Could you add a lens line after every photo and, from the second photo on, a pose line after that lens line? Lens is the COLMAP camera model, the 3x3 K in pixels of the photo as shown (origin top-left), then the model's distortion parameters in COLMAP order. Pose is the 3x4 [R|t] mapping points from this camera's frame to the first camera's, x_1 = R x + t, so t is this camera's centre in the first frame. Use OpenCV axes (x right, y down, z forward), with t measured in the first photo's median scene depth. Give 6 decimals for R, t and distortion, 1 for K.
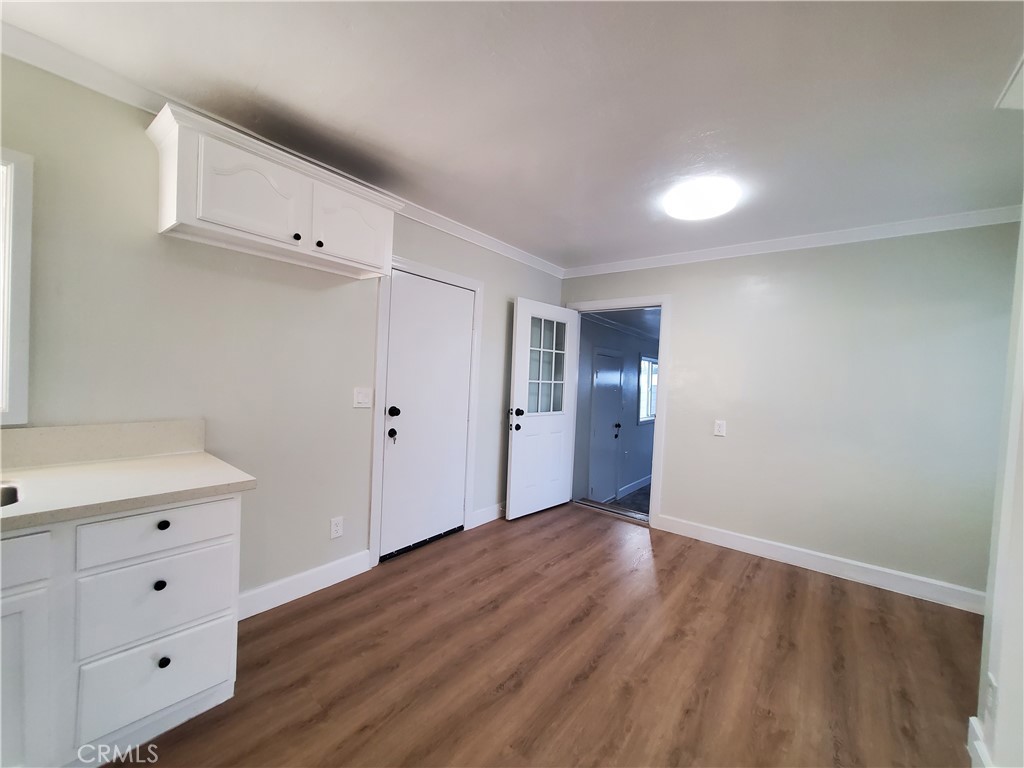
lens RADIAL K [[401.5, 0, 507.3], [0, 401.5, 389.0], [0, 0, 1]] dist [-0.005739, 0.000001]
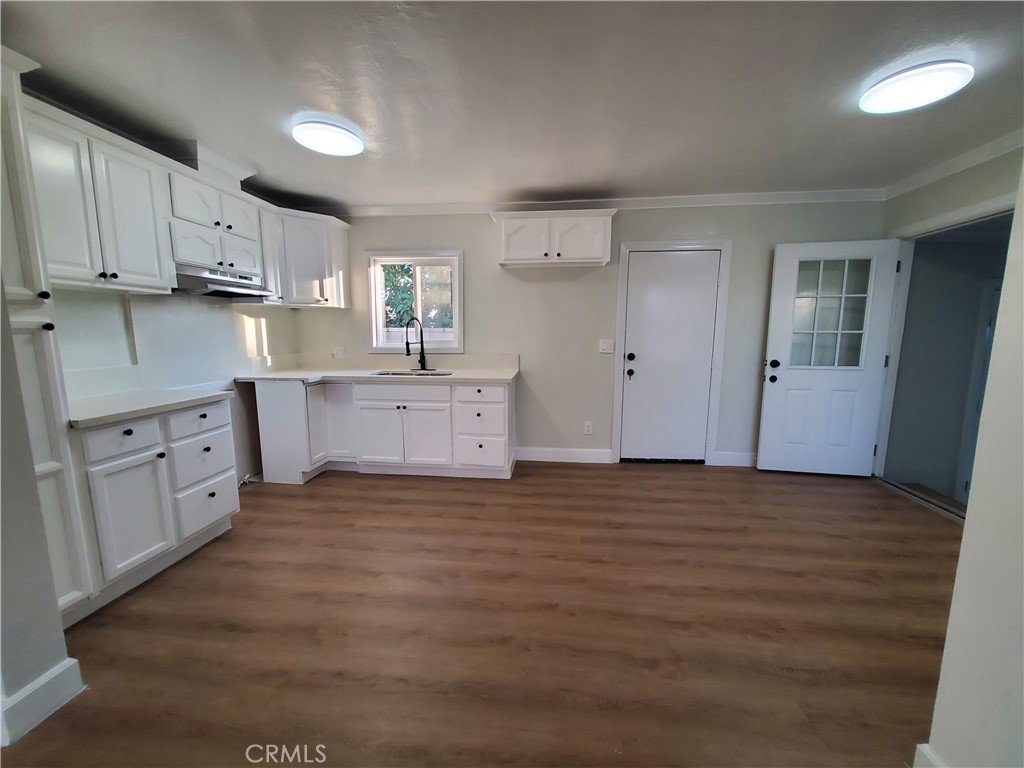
lens RADIAL K [[401.5, 0, 512.5], [0, 401.5, 385.1], [0, 0, 1]] dist [-0.005739, 0.000001]
pose [[0.537862, 0.066352, -0.840417, 0.662088], [-0.006152, 0.997180, 0.074791, 0.052566], [0.843010, -0.035057, 0.536754, -0.089139]]
